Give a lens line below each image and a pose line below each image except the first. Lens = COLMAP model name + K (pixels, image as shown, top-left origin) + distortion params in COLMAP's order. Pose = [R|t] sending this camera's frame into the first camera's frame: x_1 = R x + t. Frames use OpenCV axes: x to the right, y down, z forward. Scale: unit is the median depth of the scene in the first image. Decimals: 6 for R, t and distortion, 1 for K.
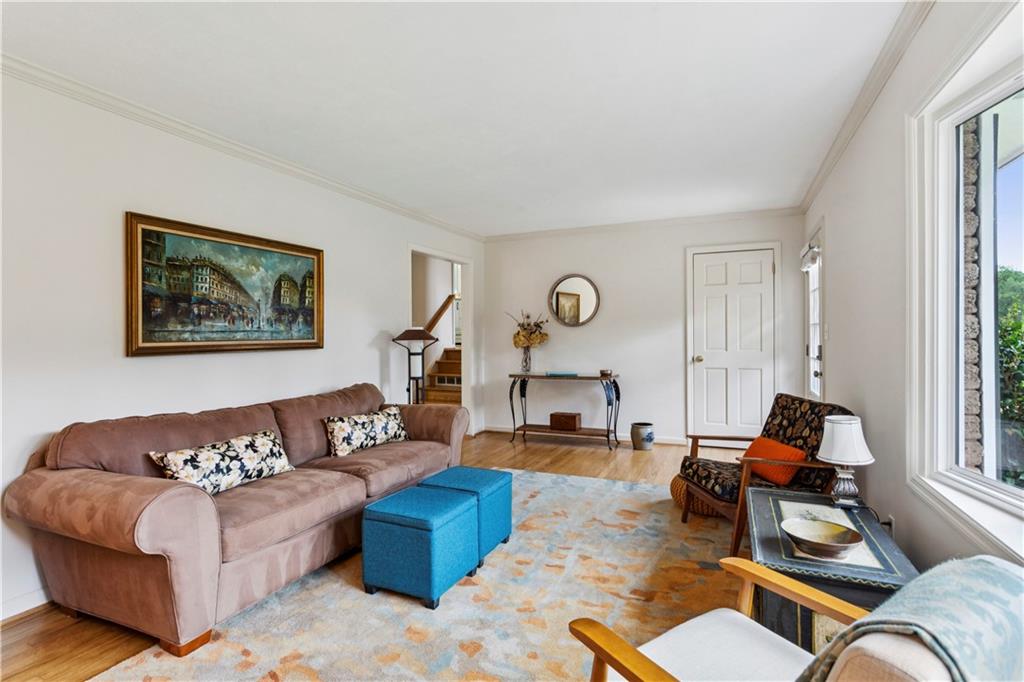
lens RADIAL K [[528.6, 0, 516.6], [0, 528.6, 338.4], [0, 0, 1]] dist [-0.019024, 0.000893]
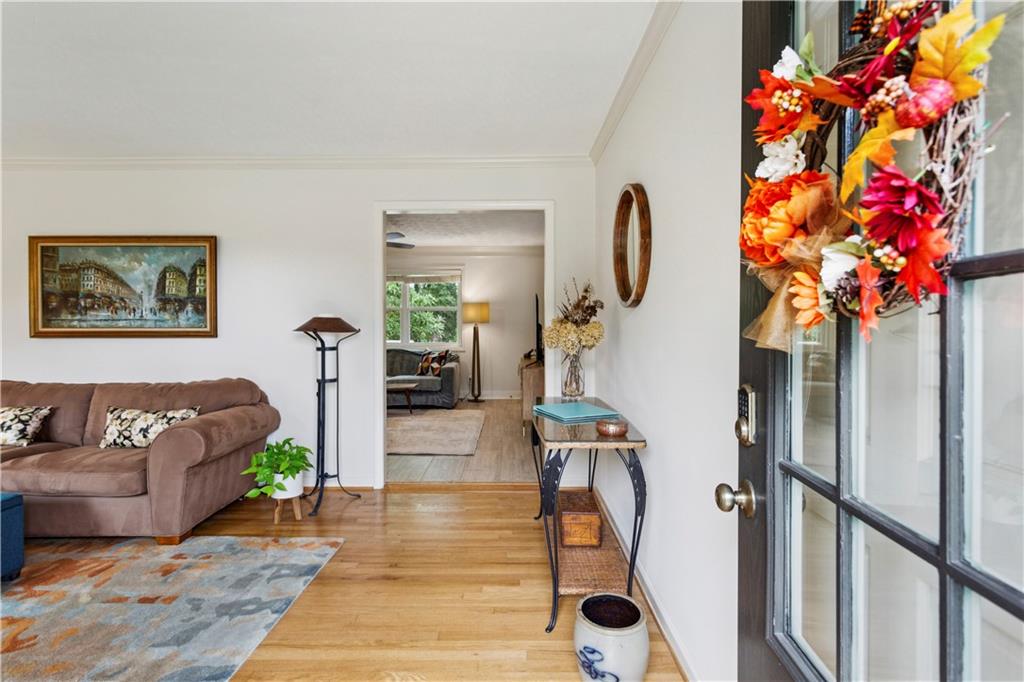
lens RADIAL K [[502.4, 0, 511.3], [0, 502.4, 329.9], [0, 0, 1]] dist [0.000073, 0.003046]
pose [[0.372341, 0.025670, -0.927741, 0.821334], [-0.010392, 0.999670, 0.023490, -0.025847], [0.928038, 0.000894, 0.372485, 1.369040]]
